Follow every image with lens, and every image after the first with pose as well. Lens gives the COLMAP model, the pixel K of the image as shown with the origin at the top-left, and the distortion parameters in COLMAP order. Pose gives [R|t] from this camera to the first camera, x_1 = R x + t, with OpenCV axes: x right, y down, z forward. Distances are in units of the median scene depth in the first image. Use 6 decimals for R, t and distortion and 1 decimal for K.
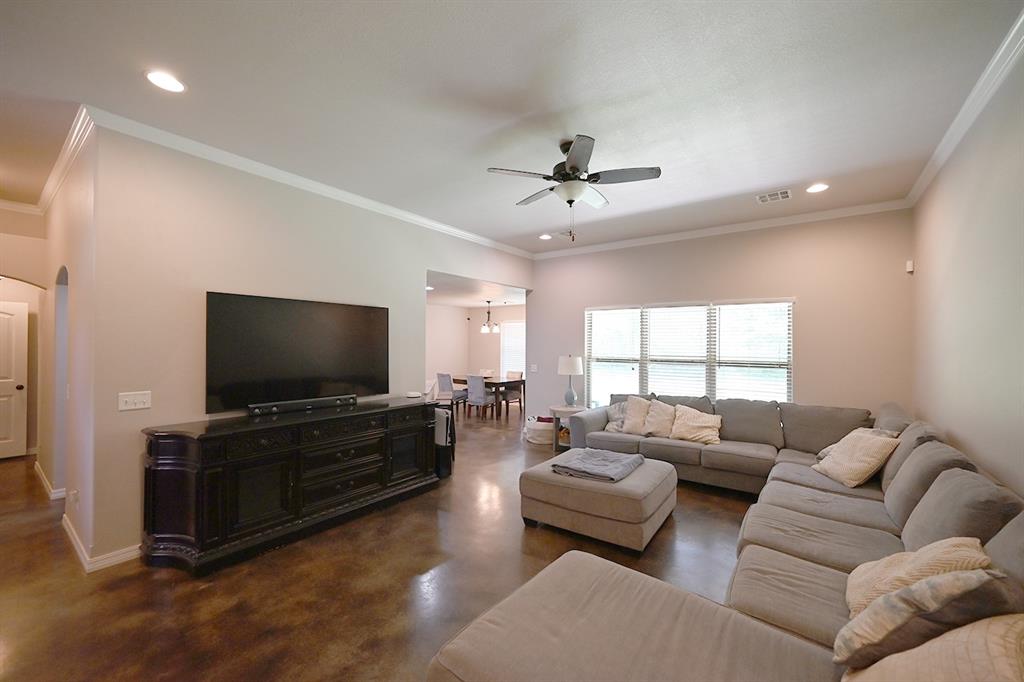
lens RADIAL K [[402.5, 0, 509.0], [0, 402.5, 344.2], [0, 0, 1]] dist [0.002108, -0.000657]
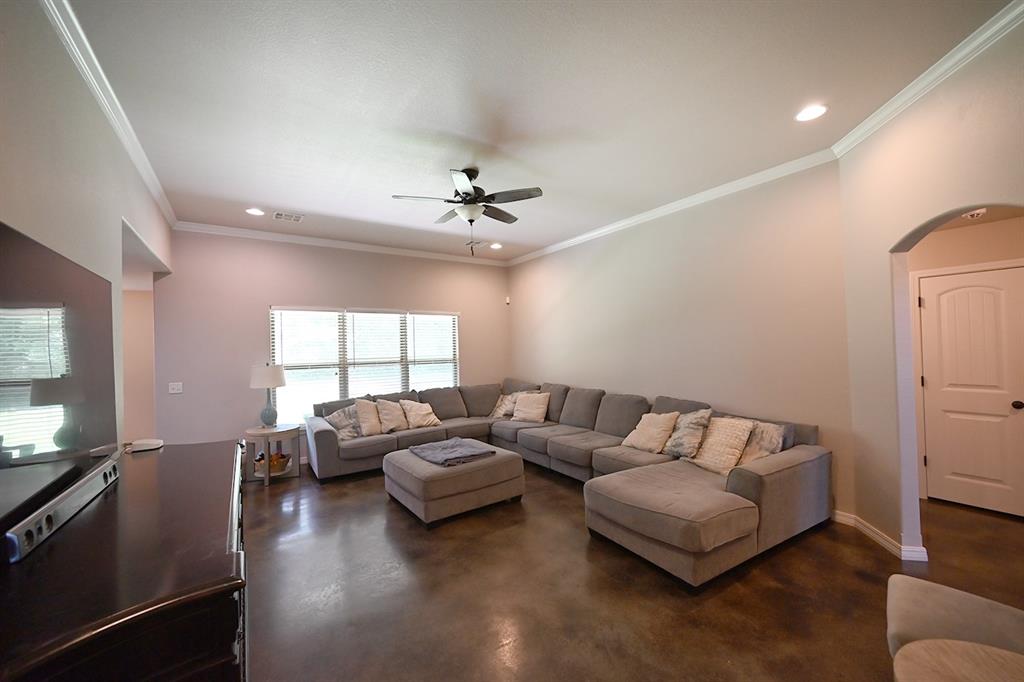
lens RADIAL K [[402.5, 0, 504.6], [0, 402.5, 336.6], [0, 0, 1]] dist [0.002108, -0.000657]
pose [[0.337588, 0.016315, 0.941153, -0.519070], [0.030630, 0.999130, -0.028307, 0.013320], [-0.940795, 0.038384, 0.336794, 0.322755]]
